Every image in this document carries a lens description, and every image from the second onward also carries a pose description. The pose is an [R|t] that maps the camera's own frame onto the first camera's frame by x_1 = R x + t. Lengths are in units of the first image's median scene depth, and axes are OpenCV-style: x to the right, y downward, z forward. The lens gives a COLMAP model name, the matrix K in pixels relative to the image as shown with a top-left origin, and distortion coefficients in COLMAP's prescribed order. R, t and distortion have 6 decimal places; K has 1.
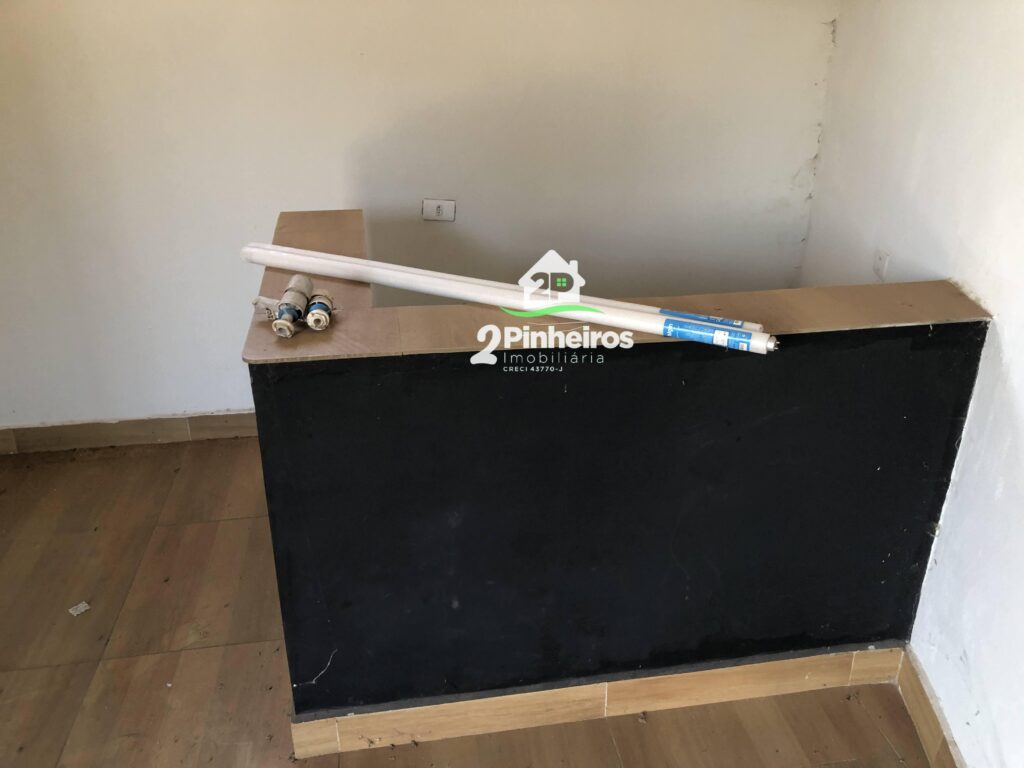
lens RADIAL K [[839.6, 0, 518.1], [0, 839.6, 389.8], [0, 0, 1]] dist [-0.009872, 0.019060]
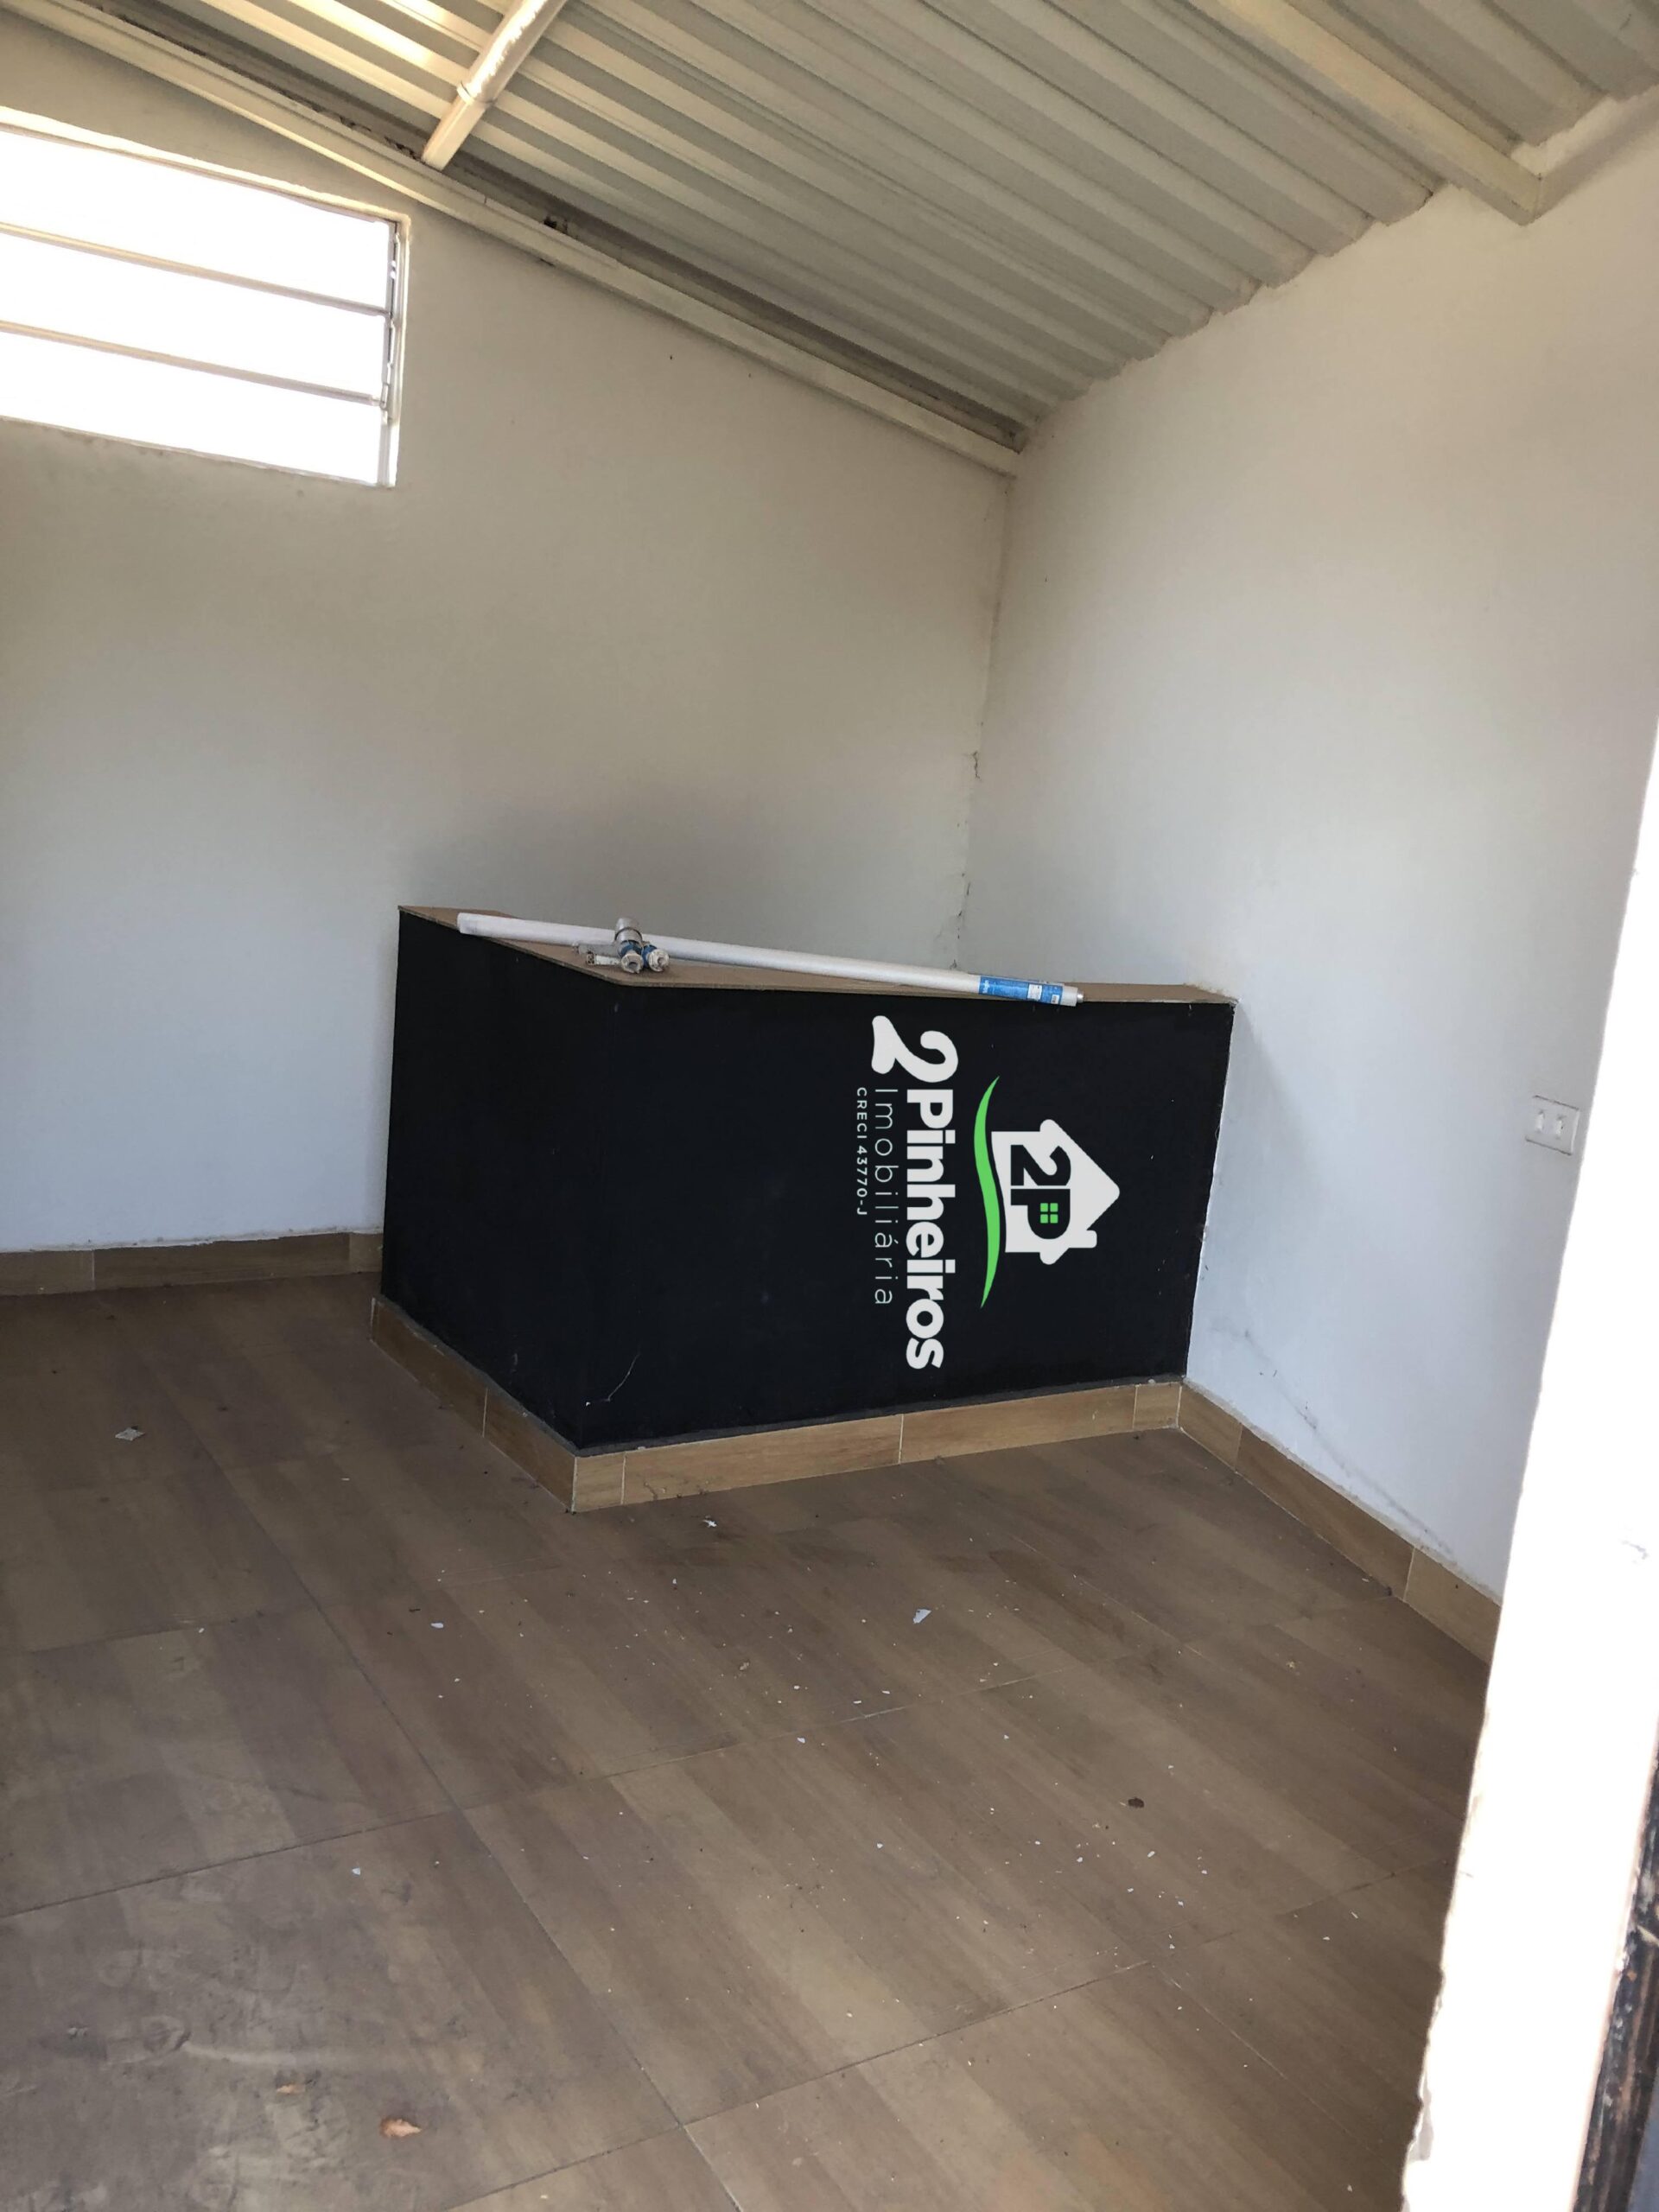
lens RADIAL K [[1813.6, 0, 822.5], [0, 1813.6, 1100.9], [0, 0, 1]] dist [-0.009872, 0.019060]
pose [[0.922809, 0.021152, 0.384677, -0.690284], [0.072161, 0.971331, -0.226517, 0.445981], [-0.378440, 0.236790, 0.894826, -0.715191]]
